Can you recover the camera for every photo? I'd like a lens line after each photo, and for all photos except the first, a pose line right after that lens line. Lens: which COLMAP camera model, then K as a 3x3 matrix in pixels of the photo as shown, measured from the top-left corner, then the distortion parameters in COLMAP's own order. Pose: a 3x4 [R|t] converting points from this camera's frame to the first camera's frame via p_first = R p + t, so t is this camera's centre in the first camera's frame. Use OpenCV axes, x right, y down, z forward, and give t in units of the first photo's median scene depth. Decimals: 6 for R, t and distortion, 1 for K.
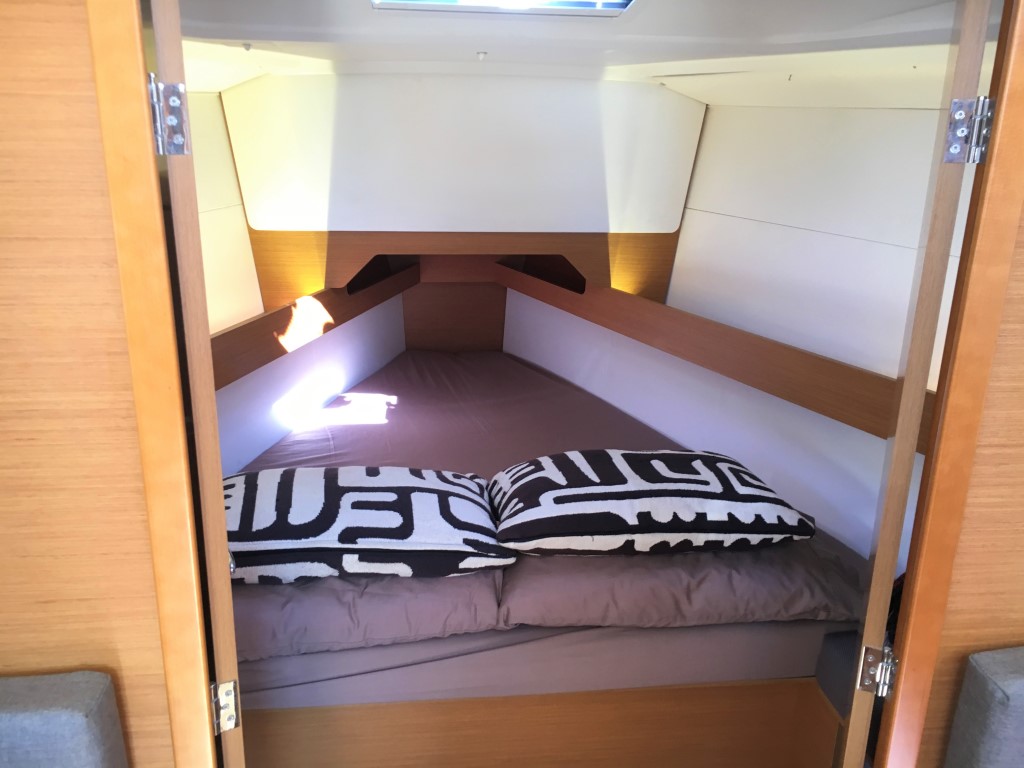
lens RADIAL K [[847.1, 0, 512.0], [0, 847.1, 384.0], [0, 0, 1]] dist [0.002796, 0.002018]
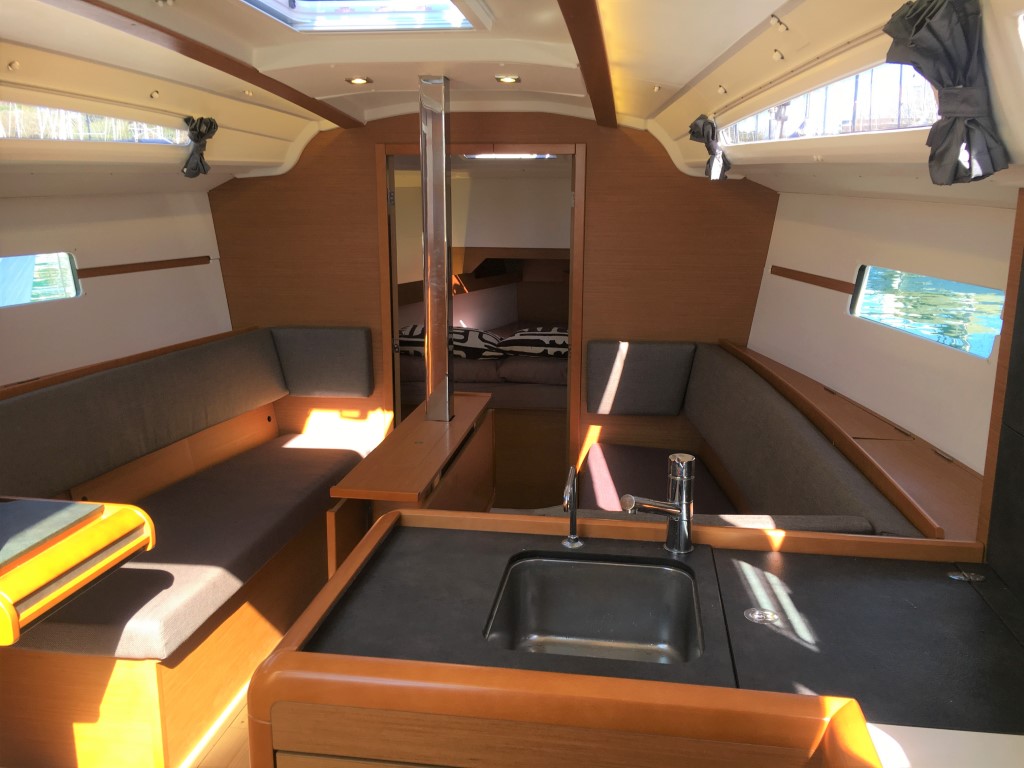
lens RADIAL K [[847.6, 0, 512.0], [0, 847.6, 384.0], [0, 0, 1]] dist [0.167652, -0.326758]
pose [[0.964253, 0.037807, -0.262274, 0.753316], [-0.058978, 0.995563, -0.073325, 0.501650], [0.258338, 0.086172, 0.962204, -1.622148]]
